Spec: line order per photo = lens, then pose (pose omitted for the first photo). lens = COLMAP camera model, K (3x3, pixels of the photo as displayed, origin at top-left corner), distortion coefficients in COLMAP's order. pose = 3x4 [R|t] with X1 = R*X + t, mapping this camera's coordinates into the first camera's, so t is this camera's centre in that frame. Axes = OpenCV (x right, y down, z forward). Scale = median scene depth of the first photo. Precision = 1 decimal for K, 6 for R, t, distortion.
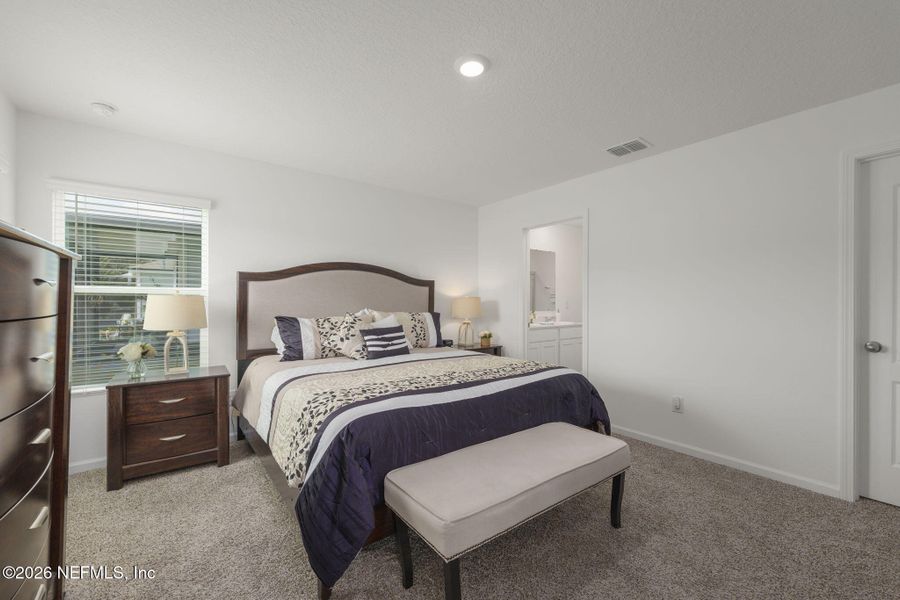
lens RADIAL K [[358.0, 0, 450.7], [0, 358.0, 300.1], [0, 0, 1]] dist [-0.000584, -0.000059]
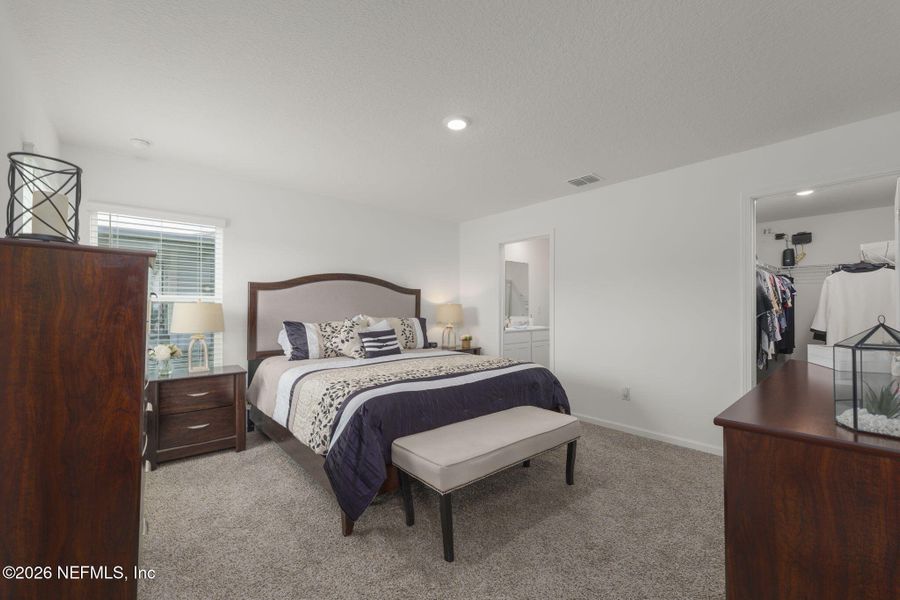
lens RADIAL K [[358.0, 0, 451.0], [0, 358.0, 303.0], [0, 0, 1]] dist [-0.000584, -0.000059]
pose [[0.998230, -0.000842, 0.059472, -0.030016], [0.001406, 0.999954, -0.009445, -0.001830], [-0.059462, 0.009512, 0.998185, -0.203604]]
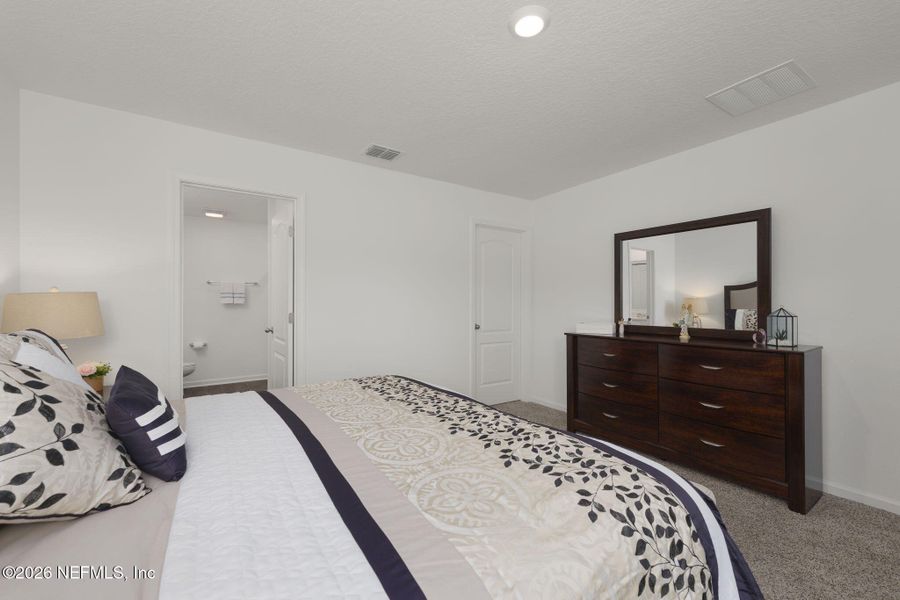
lens RADIAL K [[358.0, 0, 450.3], [0, 358.0, 304.9], [0, 0, 1]] dist [-0.000584, -0.000059]
pose [[0.074937, 0.001339, 0.997187, -0.621756], [-0.004558, 0.999989, -0.001001, 0.013036], [-0.997178, -0.004470, 0.074942, 0.877558]]
